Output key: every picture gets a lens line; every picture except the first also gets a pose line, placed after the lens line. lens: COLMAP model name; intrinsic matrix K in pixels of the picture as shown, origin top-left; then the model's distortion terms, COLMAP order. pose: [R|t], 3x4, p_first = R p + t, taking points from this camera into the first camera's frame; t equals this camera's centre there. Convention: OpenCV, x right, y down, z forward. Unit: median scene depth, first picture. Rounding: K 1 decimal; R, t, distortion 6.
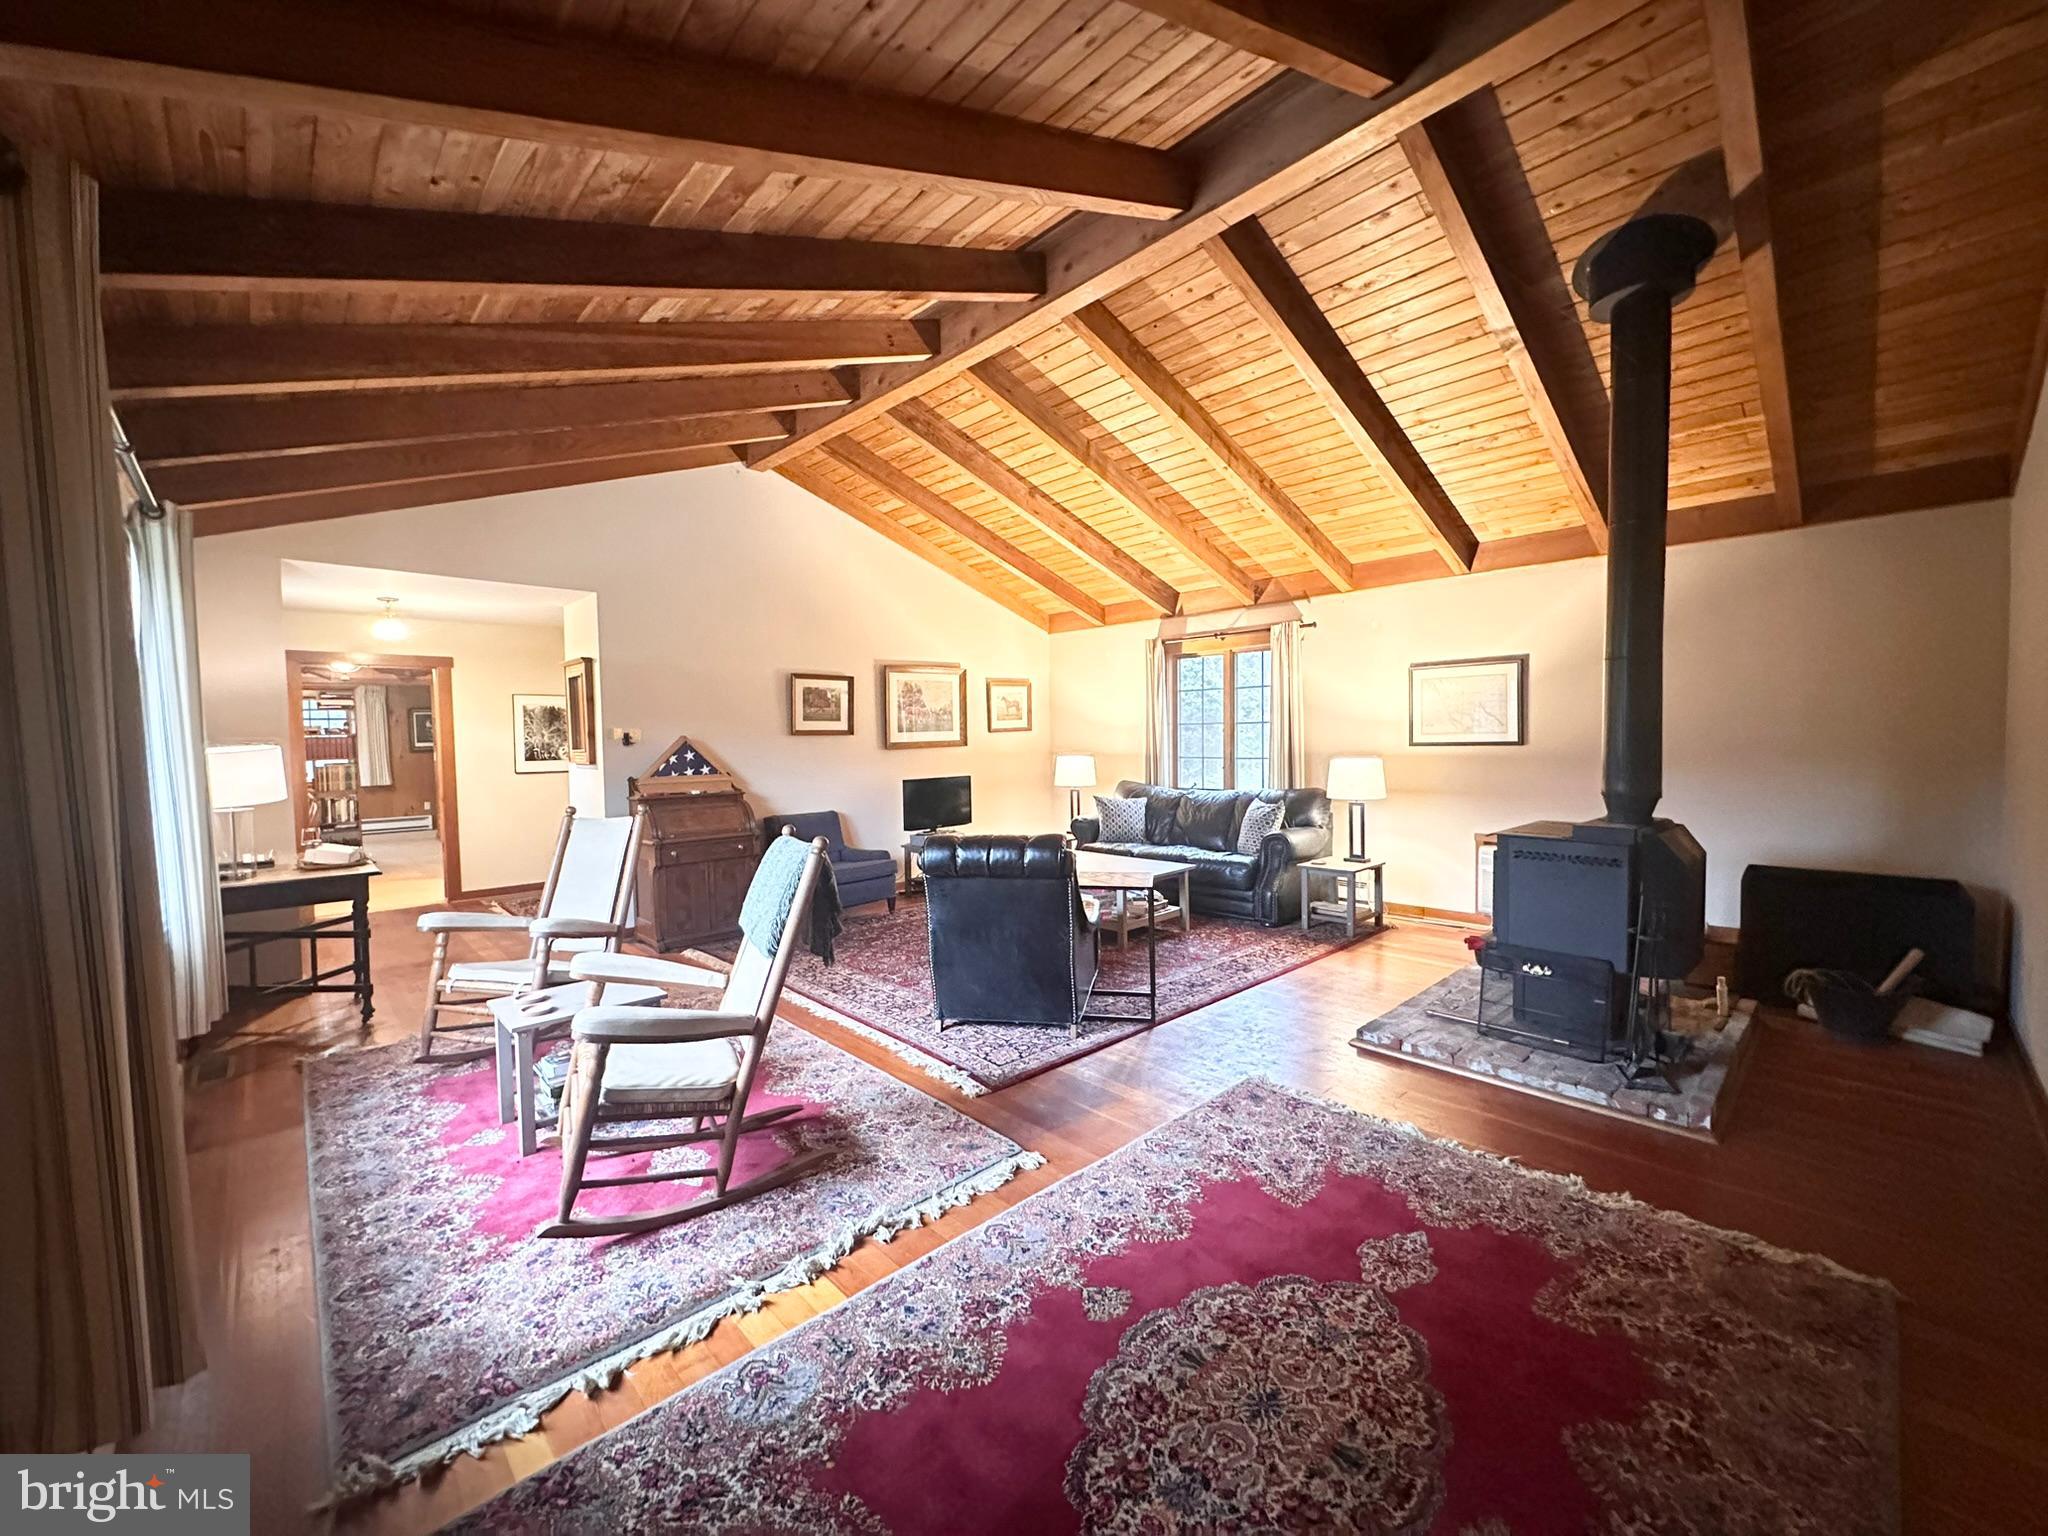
lens RADIAL K [[815.7, 0, 1024.0], [0, 815.7, 768.0], [0, 0, 1]] dist [-0.002923, 0.000379]
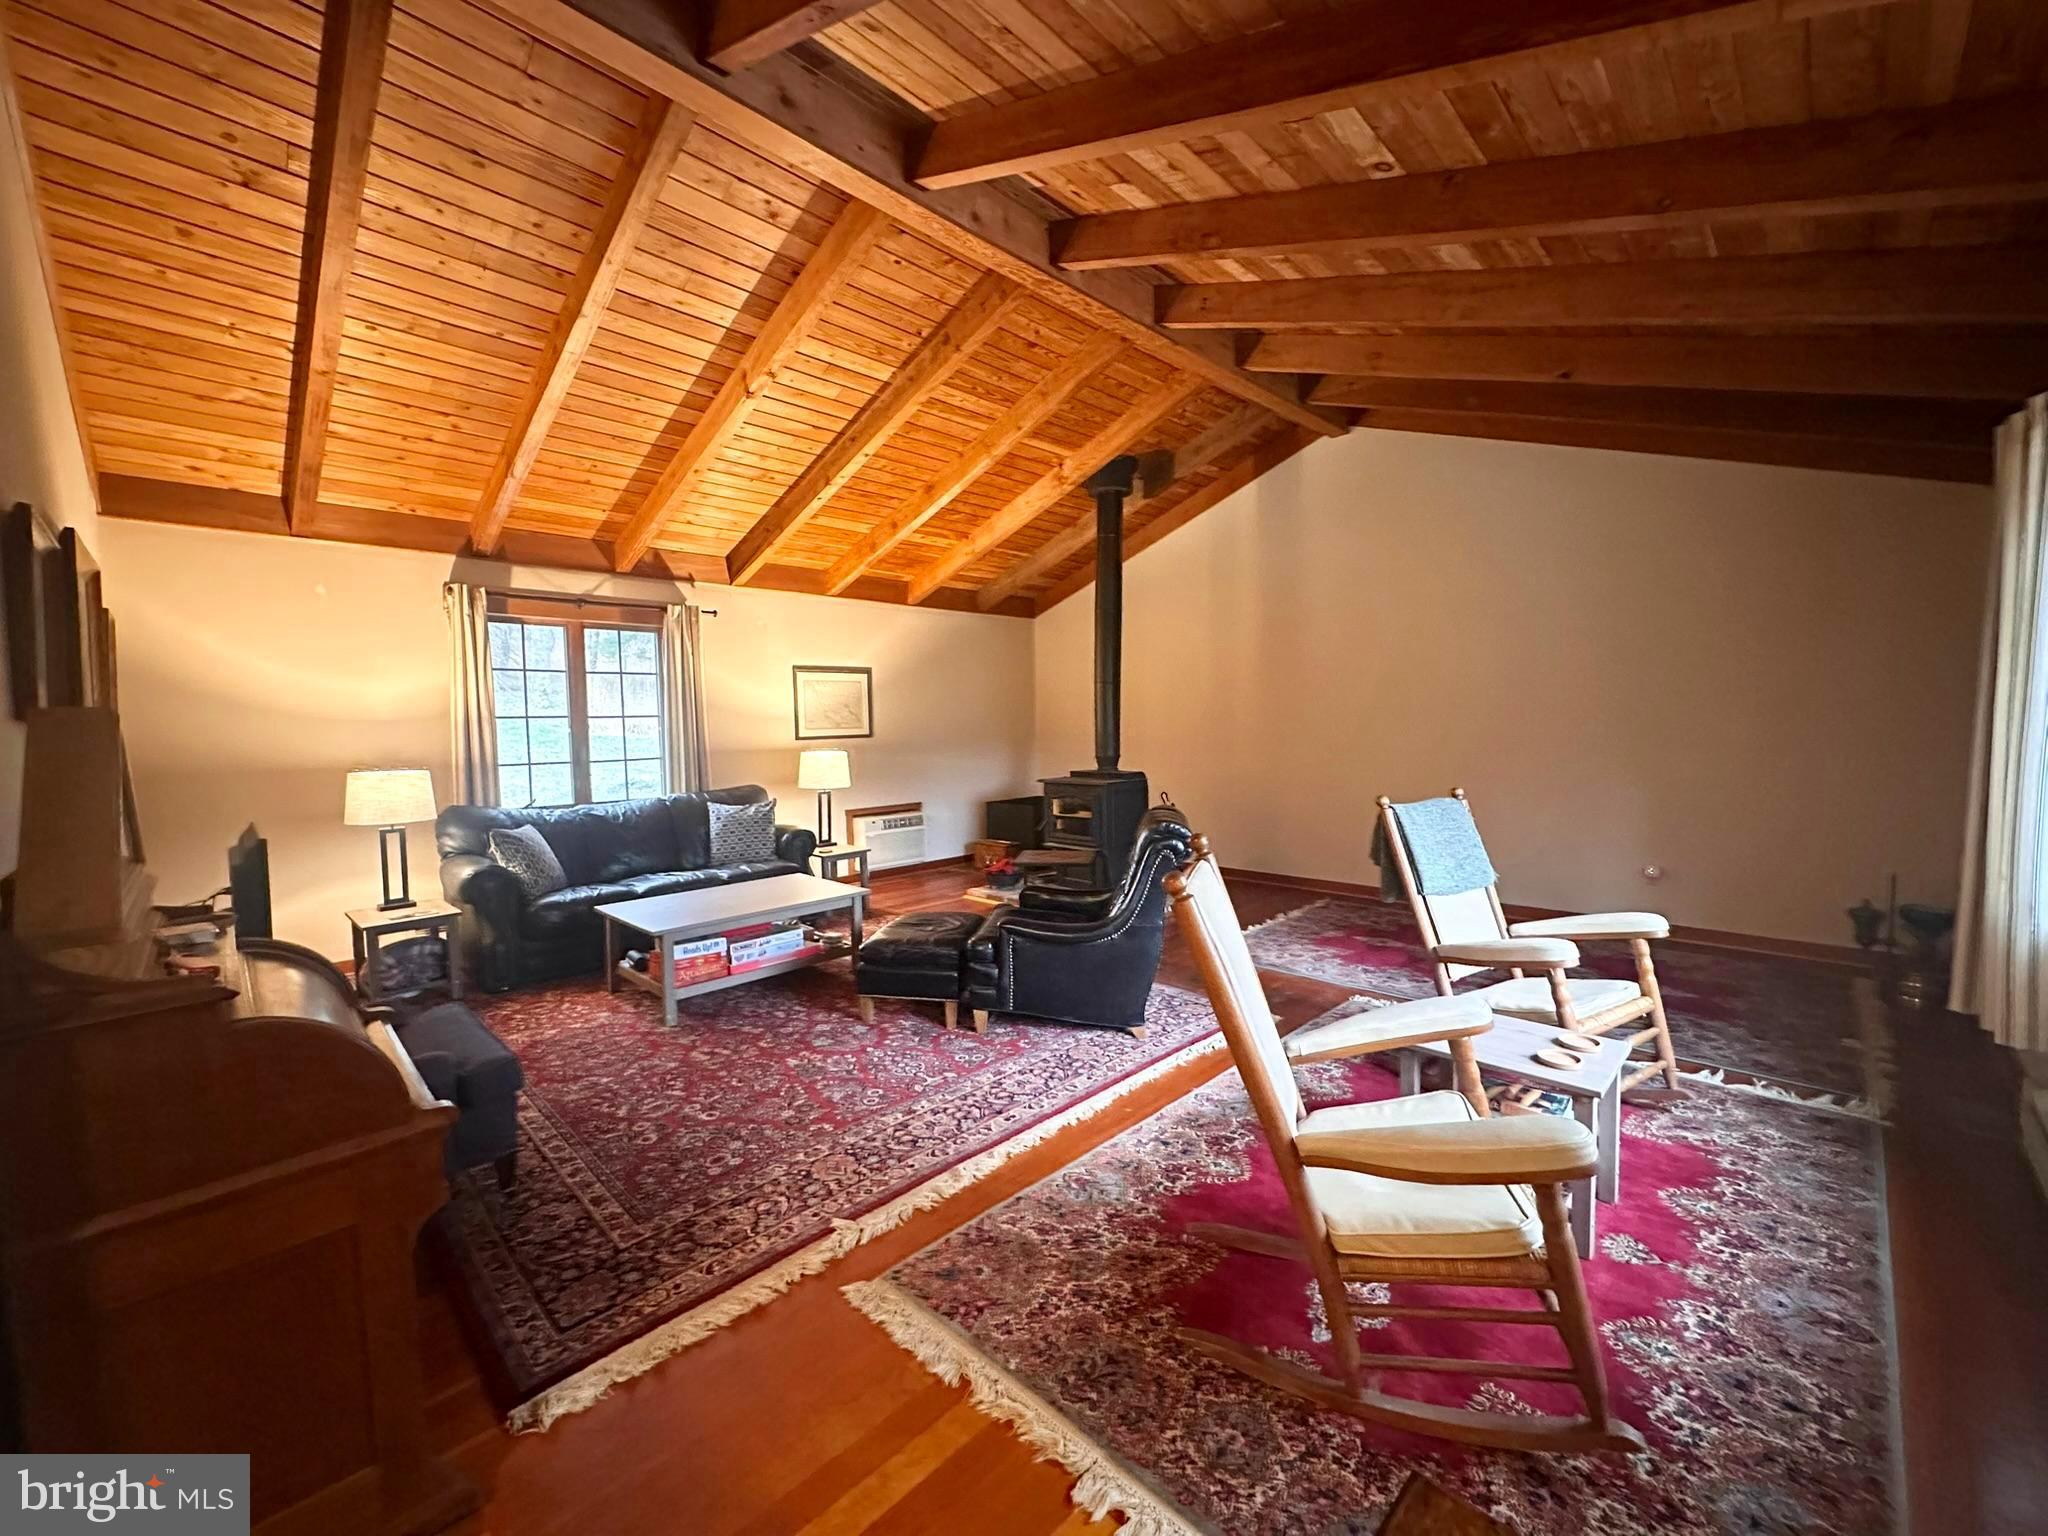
lens RADIAL K [[815.7, 0, 1024.0], [0, 815.7, 768.0], [0, 0, 1]] dist [-0.002923, 0.000379]
pose [[-0.032482, -0.040268, 0.998661, -0.816079], [0.061044, 0.997243, 0.042196, -0.021926], [-0.997606, 0.062333, -0.029934, 0.926135]]
